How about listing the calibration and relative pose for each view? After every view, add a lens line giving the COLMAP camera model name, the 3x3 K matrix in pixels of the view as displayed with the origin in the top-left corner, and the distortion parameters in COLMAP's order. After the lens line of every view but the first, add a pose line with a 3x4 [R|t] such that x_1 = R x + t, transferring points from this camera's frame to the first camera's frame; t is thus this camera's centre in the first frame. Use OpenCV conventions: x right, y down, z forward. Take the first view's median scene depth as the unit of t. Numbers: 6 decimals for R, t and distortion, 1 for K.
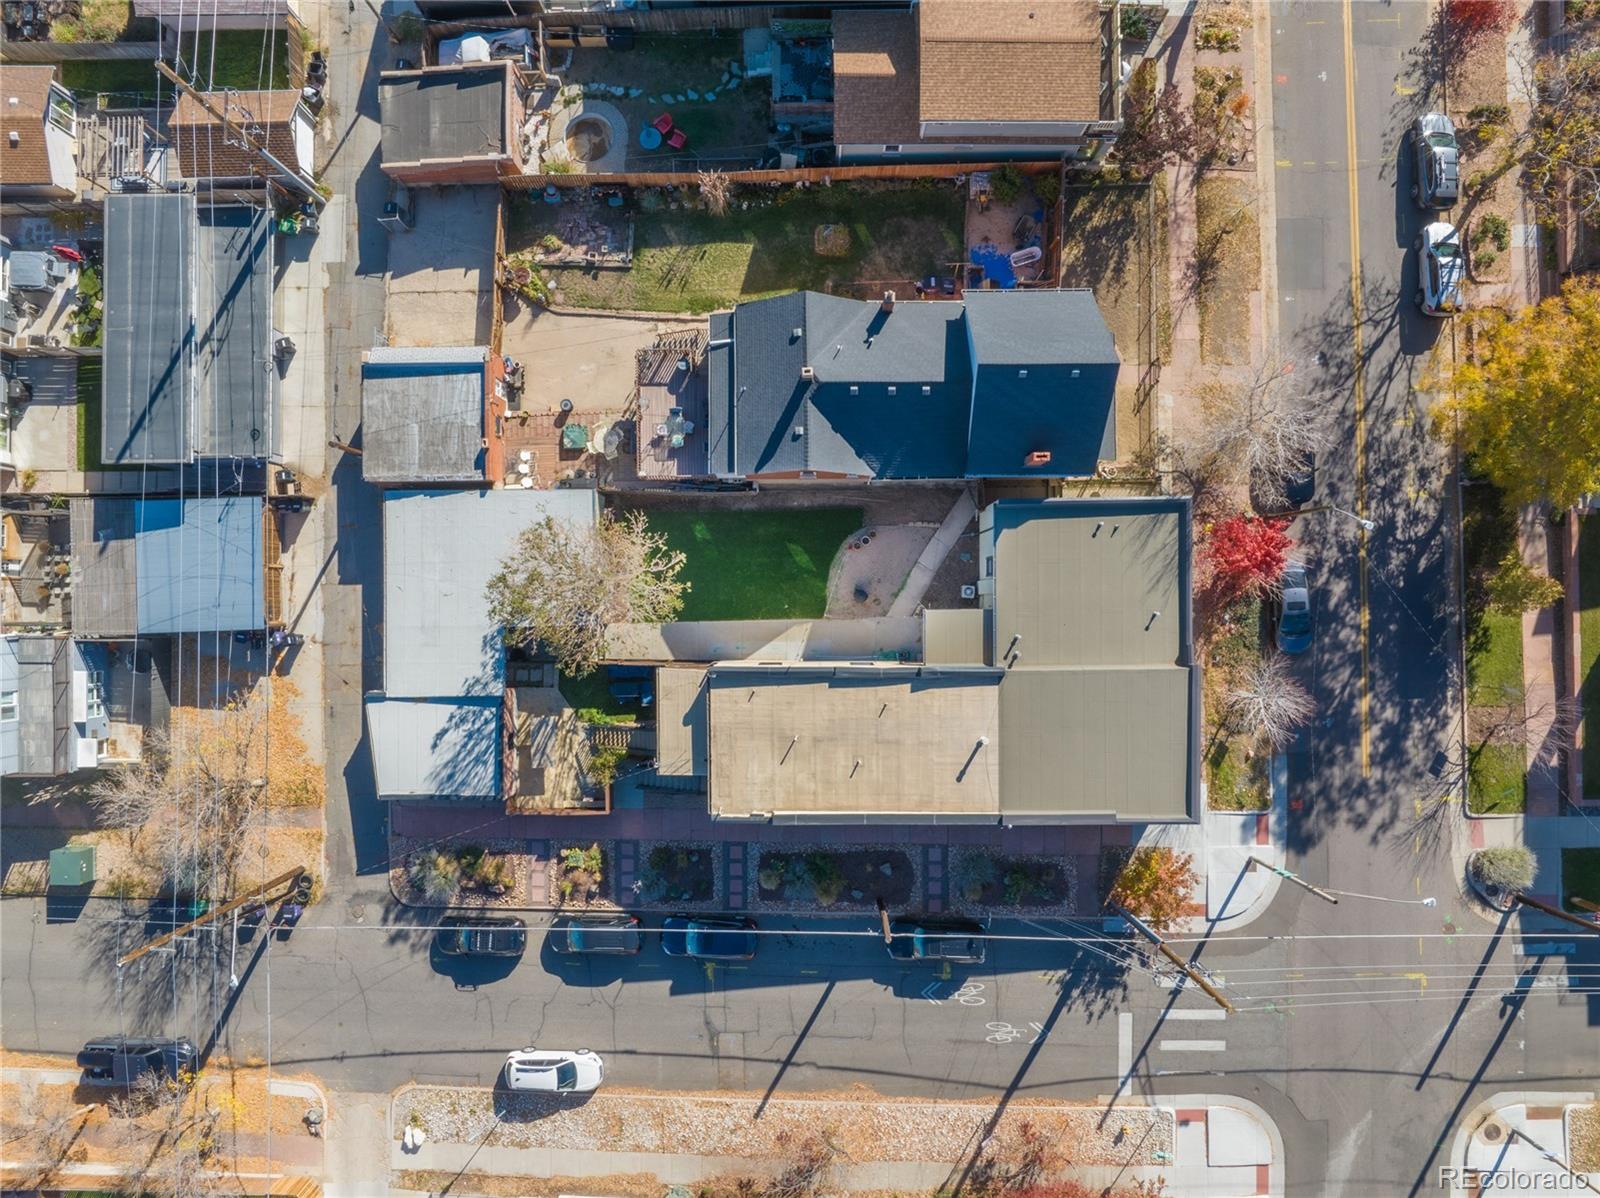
lens RADIAL K [[1125.5, 0, 800.0], [0, 1125.5, 599.0], [0, 0, 1]] dist [-0.046499, 0.005383]
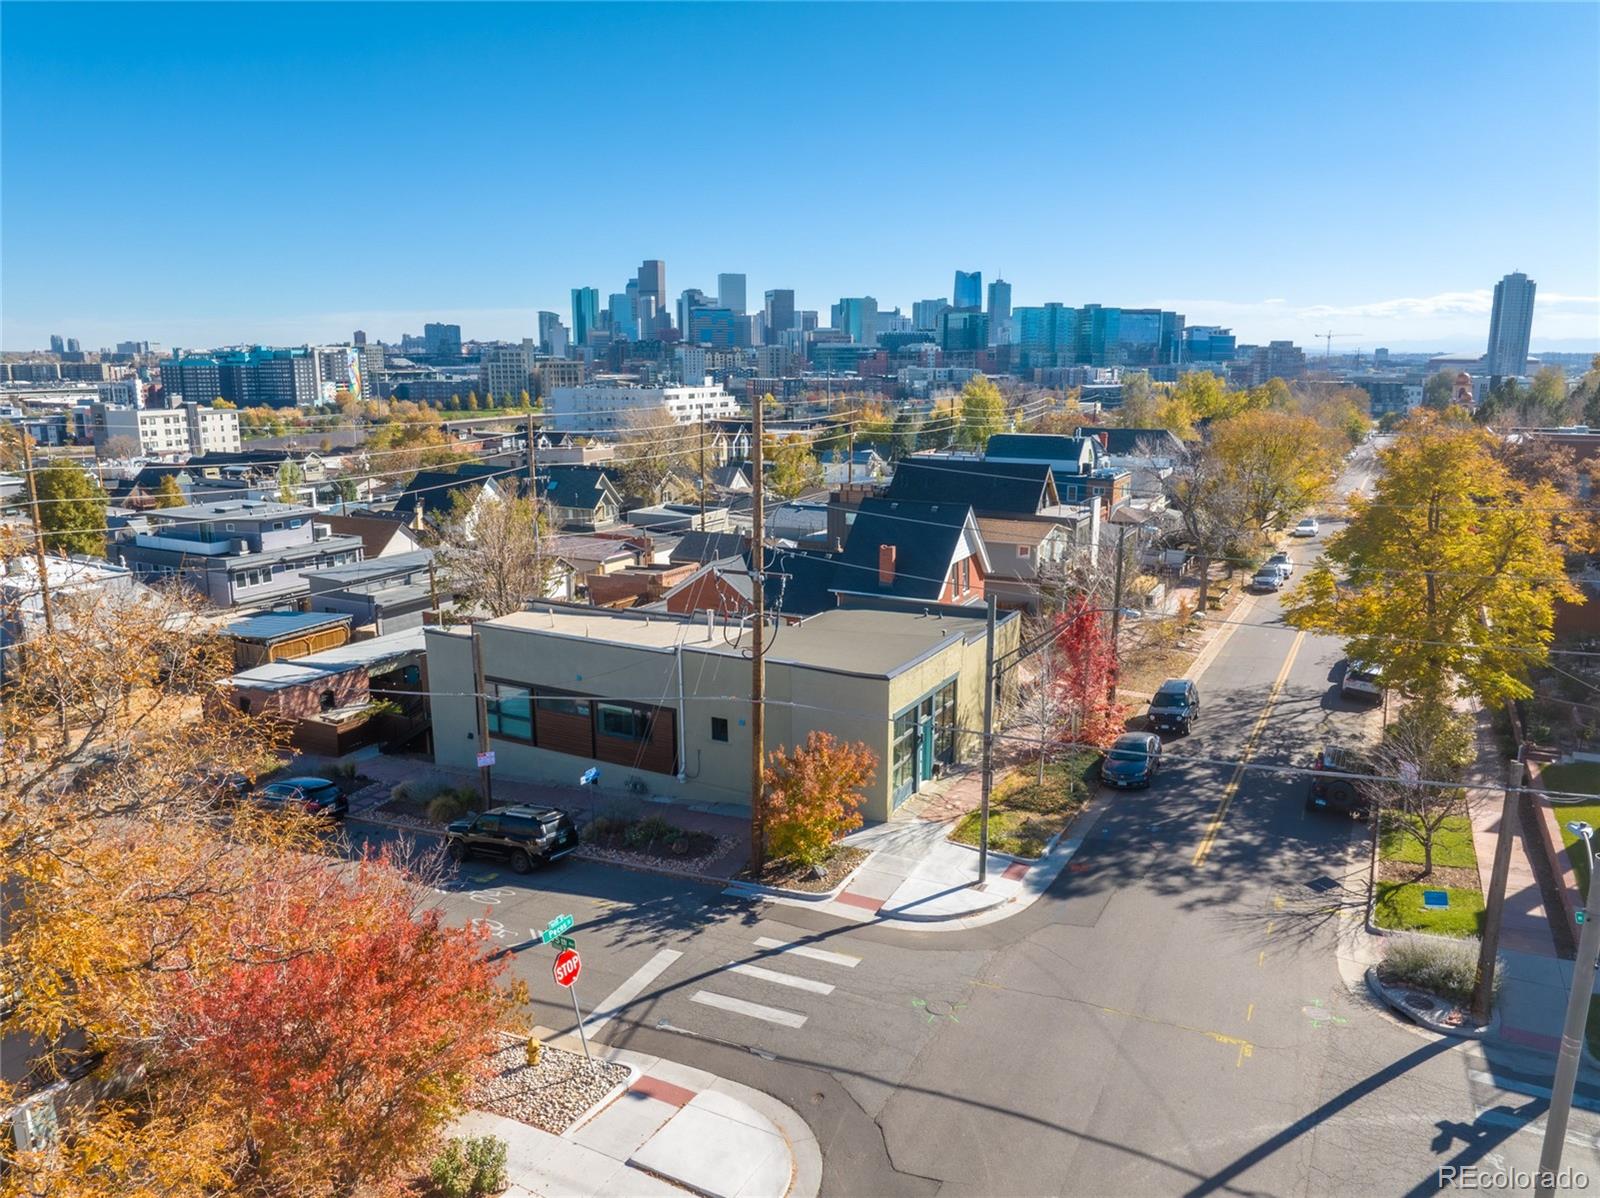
lens RADIAL K [[1134.9, 0, 800.0], [0, 1134.9, 599.0], [0, 0, 1]] dist [-0.066346, 0.038795]
pose [[0.878062, 0.096318, -0.468754, 0.596686], [-0.478434, 0.197996, -0.855511, 0.790934], [0.010410, 0.975459, 0.219934, 0.701522]]
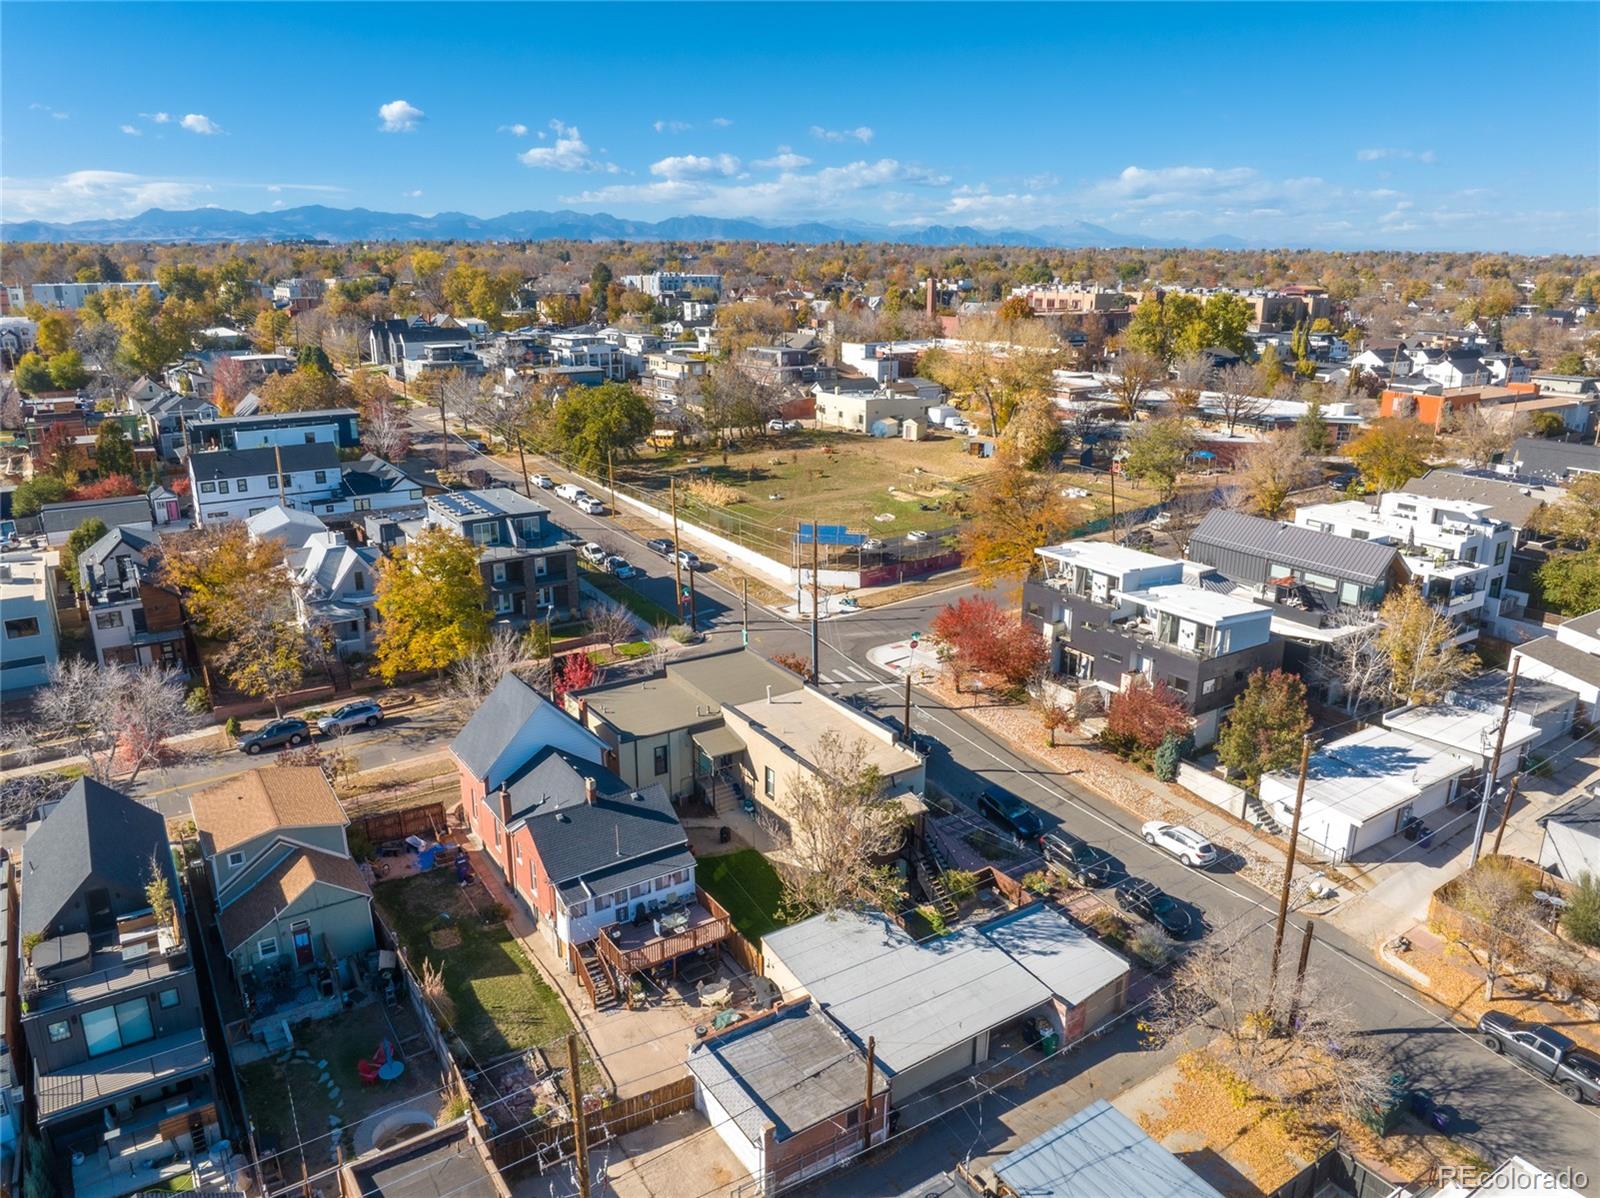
lens RADIAL K [[1125.5, 0, 800.0], [0, 1125.5, 599.0], [0, 0, 1]] dist [-0.046499, 0.005383]
pose [[-0.544820, -0.244147, 0.802224, -0.952660], [0.838473, -0.145405, 0.525186, -0.563388], [-0.011575, 0.958775, 0.283931, 0.398403]]
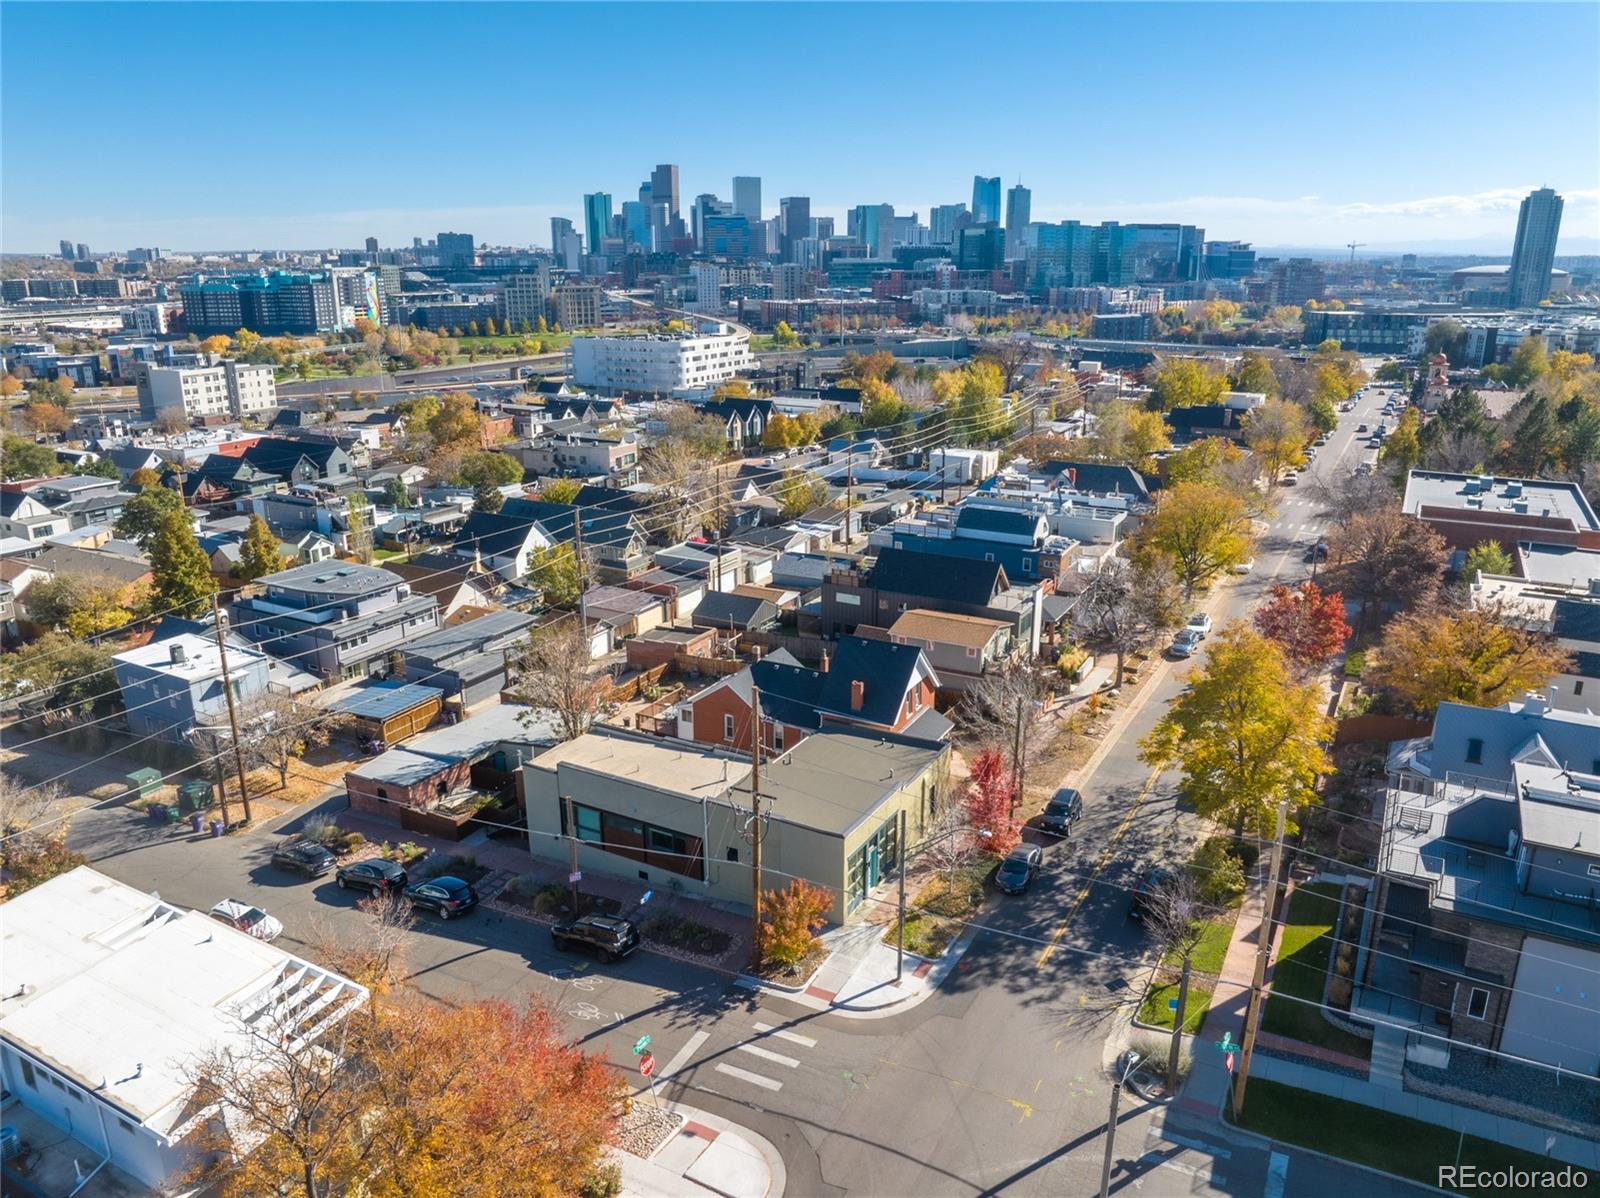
lens RADIAL K [[1134.9, 0, 800.0], [0, 1134.9, 599.0], [0, 0, 1]] dist [-0.066346, 0.038795]
pose [[0.871323, 0.138978, -0.470619, 0.749569], [-0.490590, 0.267994, -0.829157, 1.008806], [0.010889, 0.953344, 0.301691, 0.376292]]
